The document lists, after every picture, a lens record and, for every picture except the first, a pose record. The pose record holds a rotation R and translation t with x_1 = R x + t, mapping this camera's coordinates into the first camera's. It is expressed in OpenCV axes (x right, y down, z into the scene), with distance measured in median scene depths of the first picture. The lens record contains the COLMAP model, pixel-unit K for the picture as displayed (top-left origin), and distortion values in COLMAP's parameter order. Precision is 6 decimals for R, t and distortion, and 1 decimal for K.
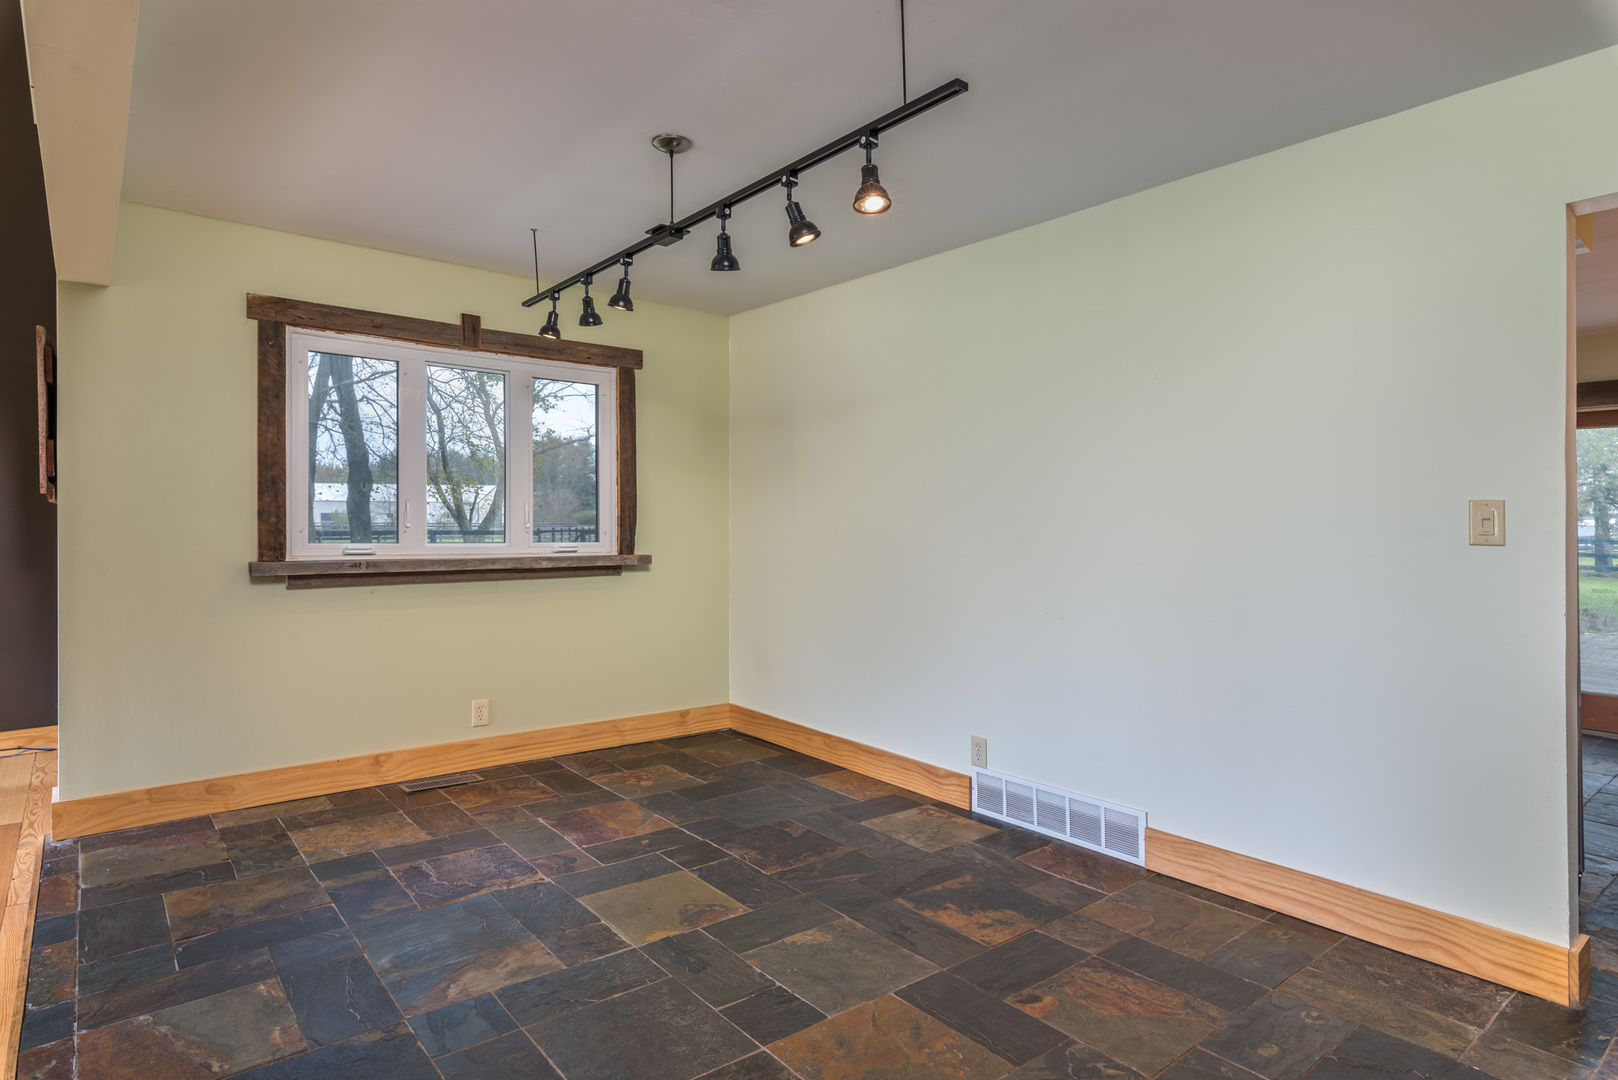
lens RADIAL K [[890.0, 0, 812.1], [0, 890.0, 529.3], [0, 0, 1]] dist [-0.002022, 0.001031]
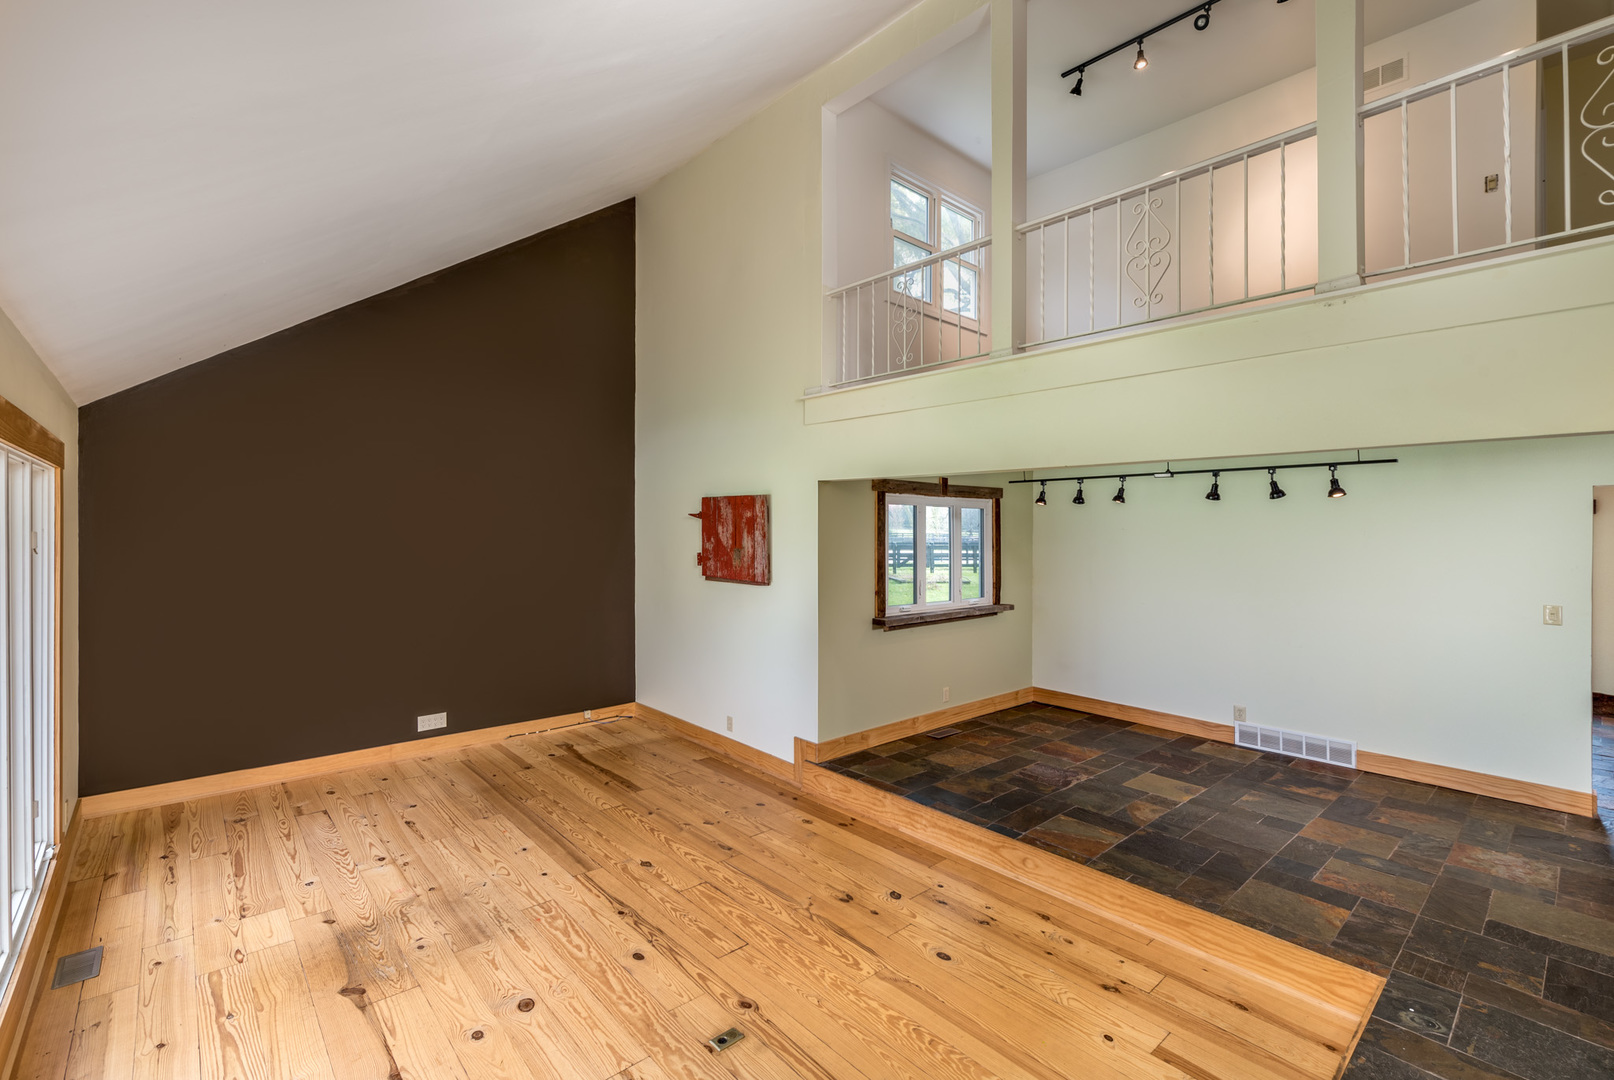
lens RADIAL K [[714.1, 0, 803.2], [0, 714.1, 540.1], [0, 0, 1]] dist [0.001071, -0.000026]
pose [[0.999314, -0.000625, 0.037022, -0.880518], [0.000258, 0.999951, 0.009899, -0.153666], [-0.037026, -0.009882, 0.999265, -0.551781]]
